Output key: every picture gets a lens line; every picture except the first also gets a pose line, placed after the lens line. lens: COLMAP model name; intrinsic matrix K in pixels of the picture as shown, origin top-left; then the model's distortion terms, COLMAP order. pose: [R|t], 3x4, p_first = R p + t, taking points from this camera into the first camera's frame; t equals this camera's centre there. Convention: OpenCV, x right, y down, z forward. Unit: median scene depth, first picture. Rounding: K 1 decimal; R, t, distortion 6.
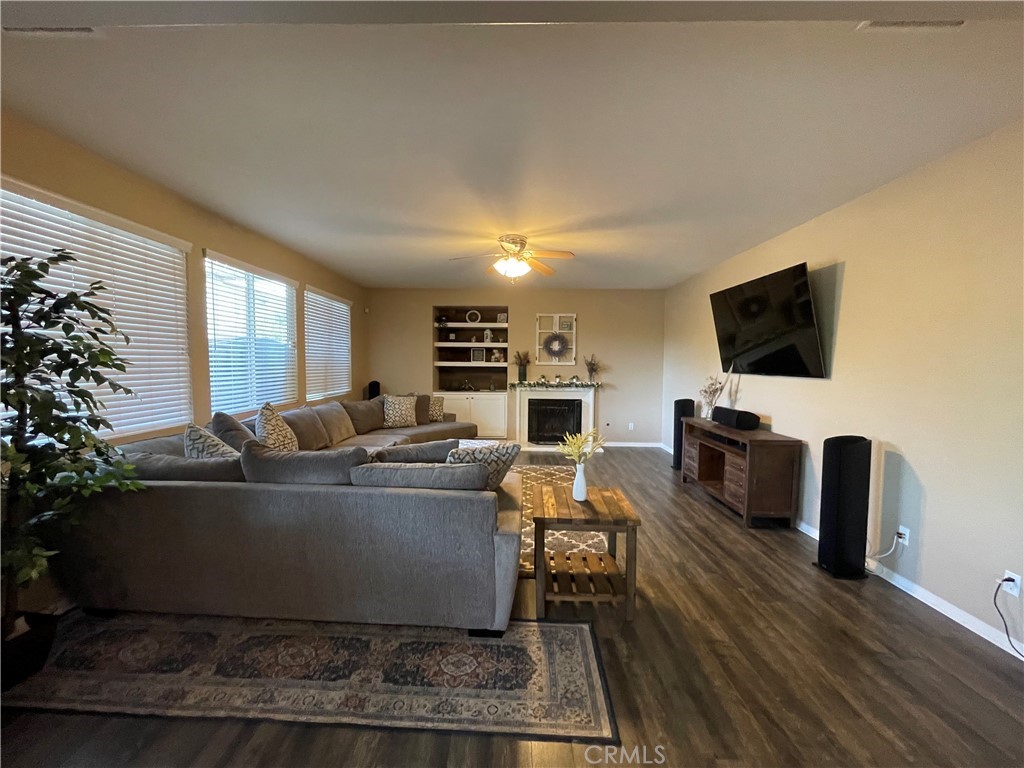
lens RADIAL K [[416.8, 0, 504.8], [0, 416.8, 382.6], [0, 0, 1]] dist [-0.004209, 0.000932]
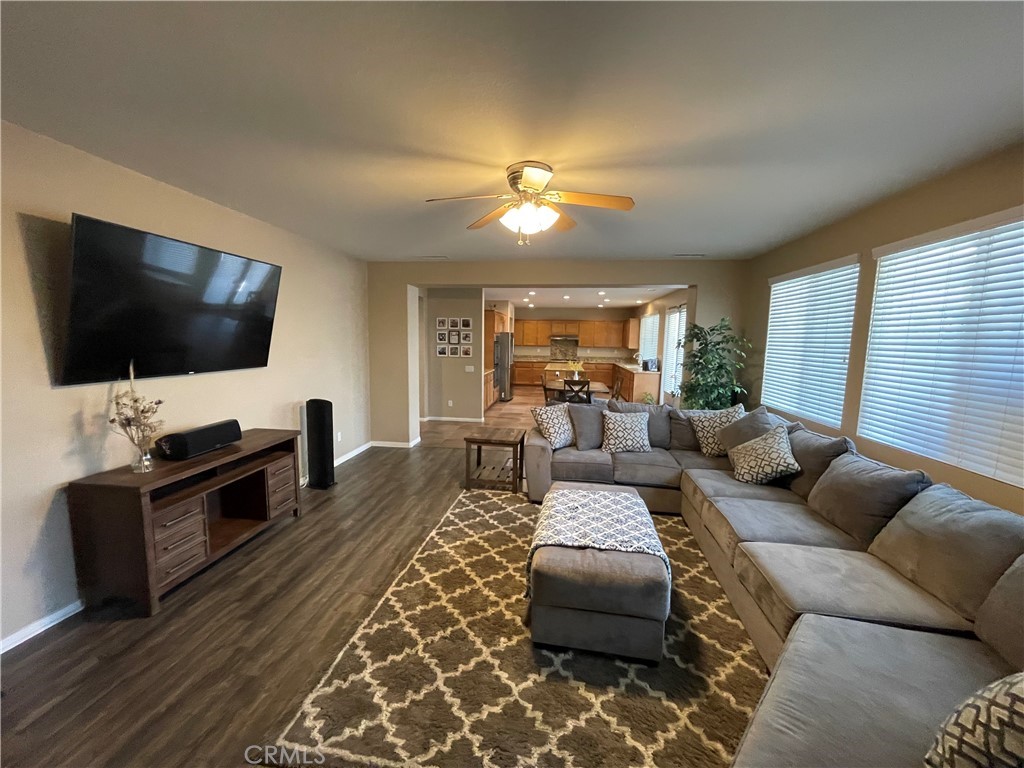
lens RADIAL K [[416.8, 0, 505.4], [0, 416.8, 387.1], [0, 0, 1]] dist [-0.004209, 0.000932]
pose [[-0.992583, -0.040857, 0.114499, -0.018126], [-0.020427, 0.984495, 0.174218, -0.081650], [-0.119841, 0.170587, -0.978028, 0.980075]]
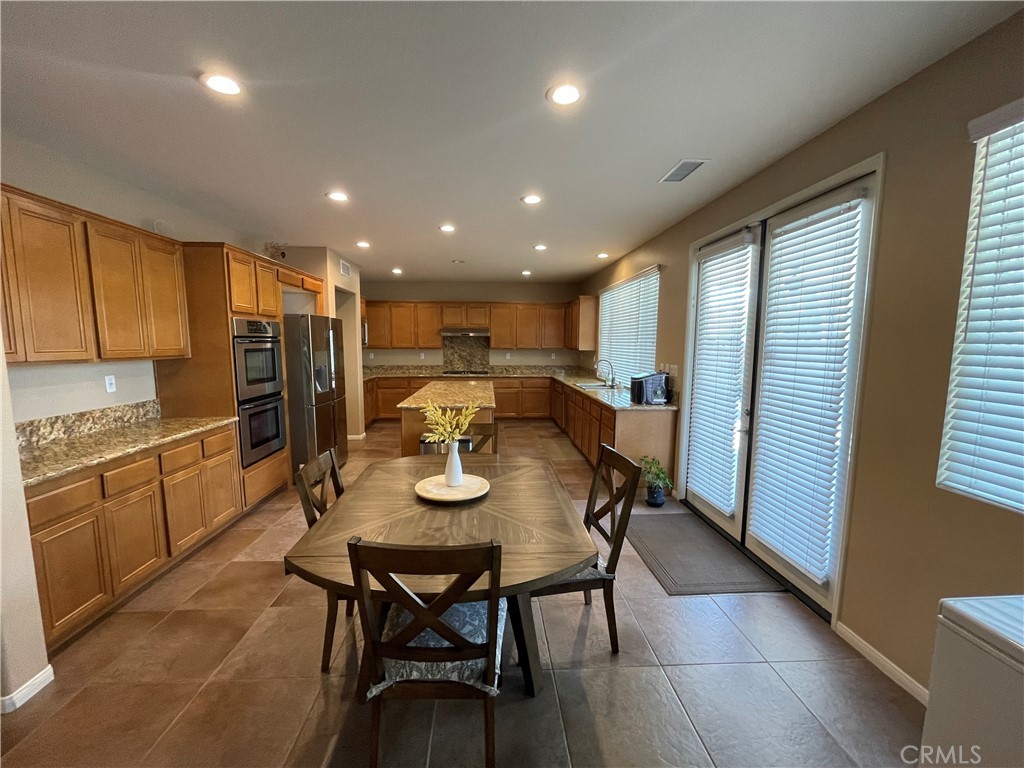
lens RADIAL K [[416.8, 0, 505.9], [0, 416.8, 387.2], [0, 0, 1]] dist [-0.004209, 0.000932]
pose [[-0.997874, -0.009093, -0.064543, -0.096785], [-0.019493, 0.986535, 0.162384, -0.015003], [0.062197, 0.163297, -0.984614, 0.113887]]
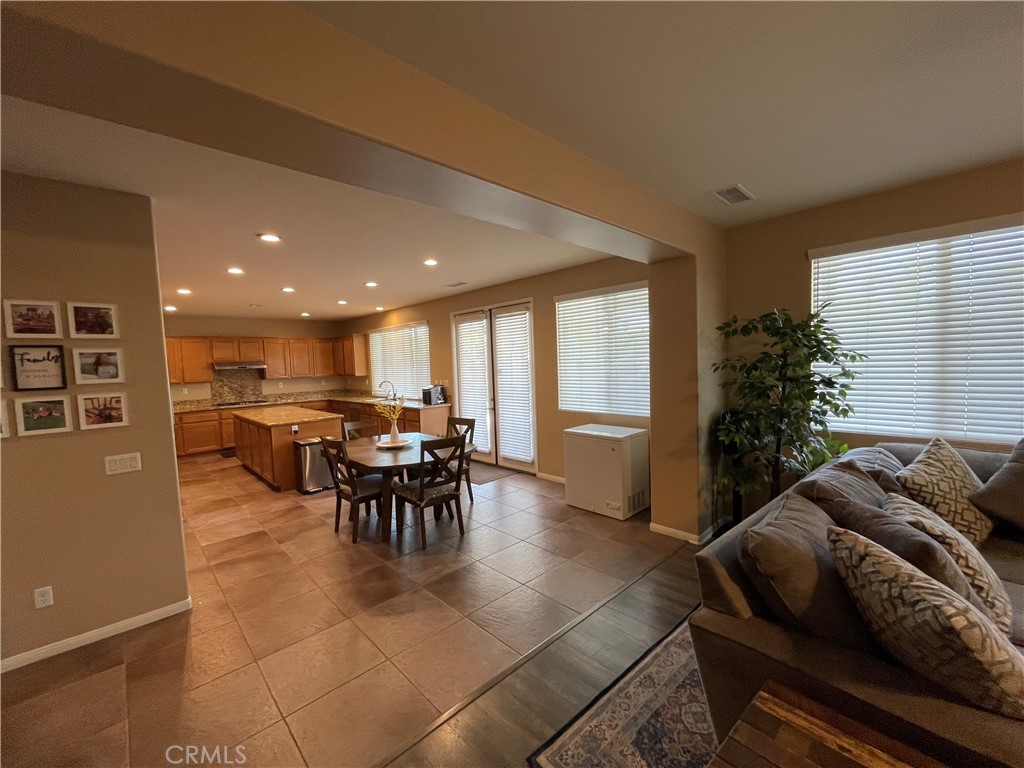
lens RADIAL K [[416.8, 0, 508.1], [0, 416.8, 389.5], [0, 0, 1]] dist [-0.004209, 0.000932]
pose [[-0.715564, 0.062267, -0.695766, 0.216978], [-0.010369, 0.994963, 0.099708, -0.034118], [0.698470, 0.078562, -0.711314, 0.363832]]
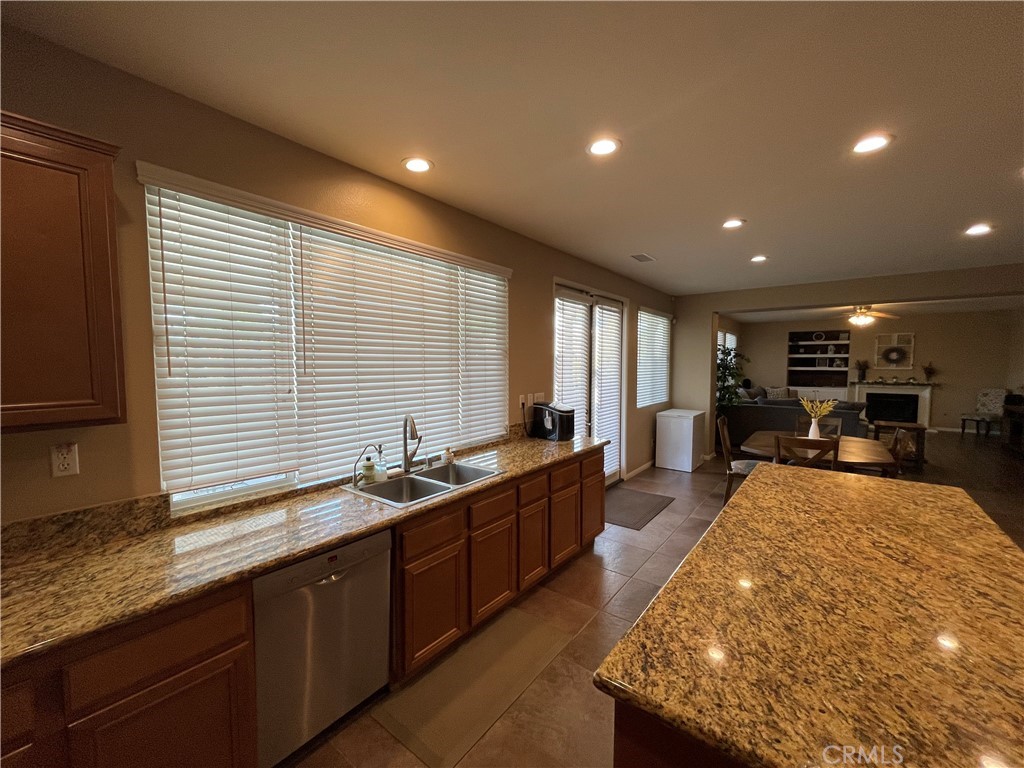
lens RADIAL K [[416.8, 0, 495.9], [0, 416.8, 384.3], [0, 0, 1]] dist [-0.004209, 0.000932]
pose [[0.783762, 0.025619, -0.620532, -0.057758], [-0.029193, 0.999564, 0.004395, 0.041149], [0.620374, 0.014670, 0.784169, -0.936557]]
